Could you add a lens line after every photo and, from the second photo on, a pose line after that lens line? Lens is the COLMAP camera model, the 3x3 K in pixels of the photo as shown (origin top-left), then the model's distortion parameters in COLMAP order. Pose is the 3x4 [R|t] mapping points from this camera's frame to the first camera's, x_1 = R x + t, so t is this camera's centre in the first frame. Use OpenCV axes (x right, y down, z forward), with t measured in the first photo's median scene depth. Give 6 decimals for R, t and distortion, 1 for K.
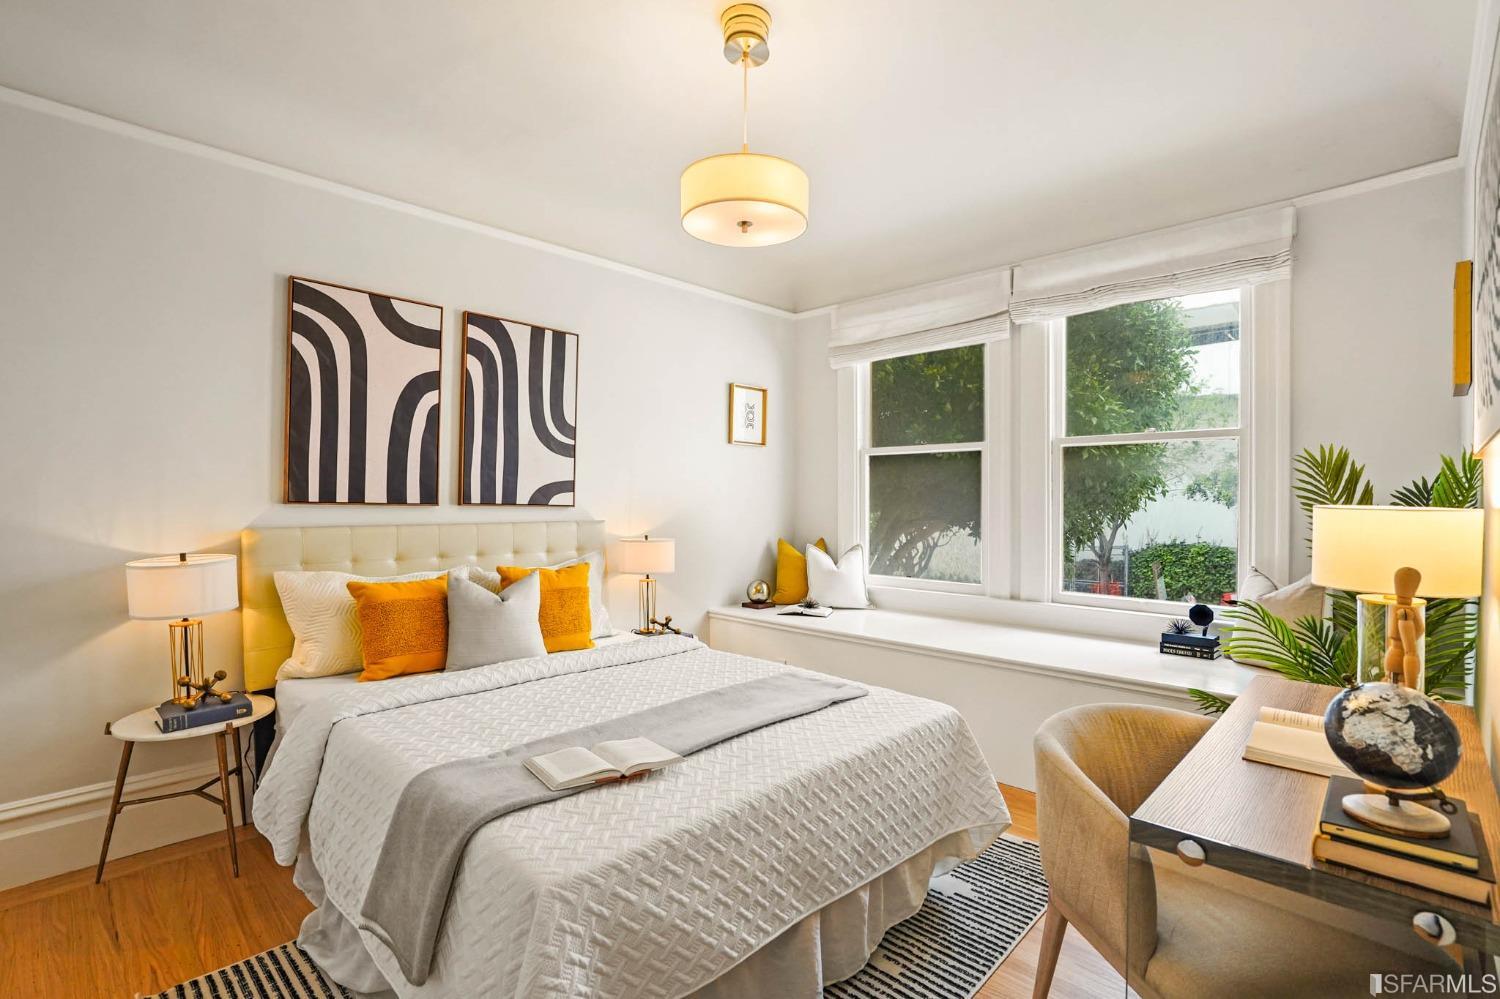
lens RADIAL K [[718.1, 0, 745.1], [0, 718.1, 500.7], [0, 0, 1]] dist [0.000192, 0.006971]
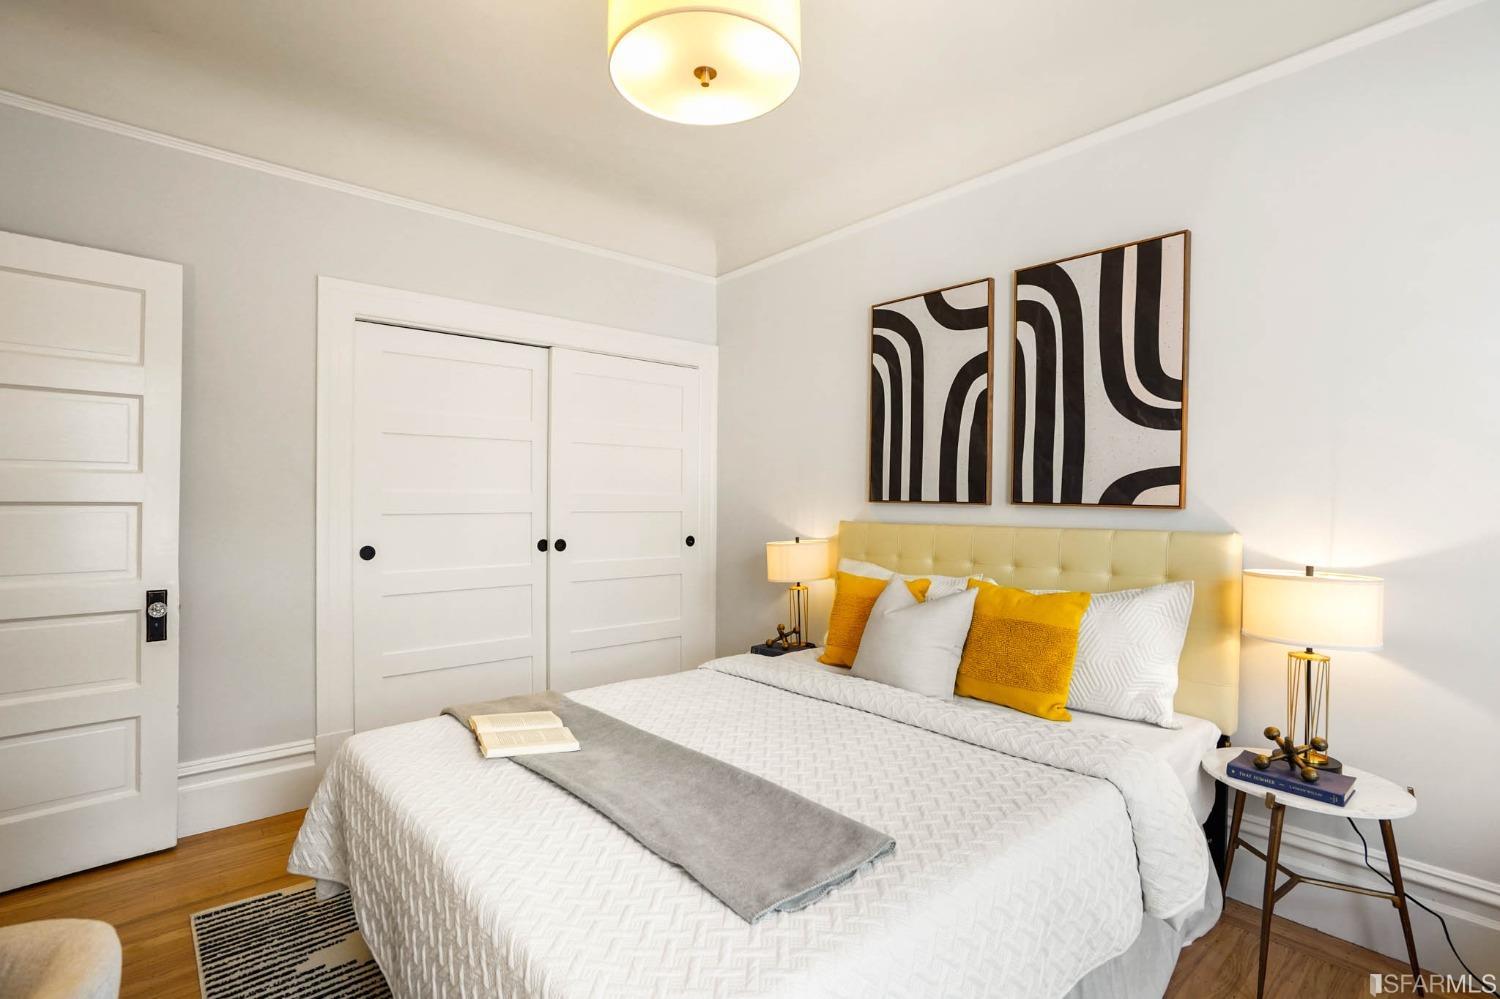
lens RADIAL K [[718.1, 0, 746.1], [0, 718.1, 500.8], [0, 0, 1]] dist [0.000192, 0.006971]
pose [[-0.038833, -0.012670, -0.999165, 0.459929], [-0.008728, 0.999886, -0.012340, 0.015399], [0.999208, 0.008241, -0.038940, 0.739194]]
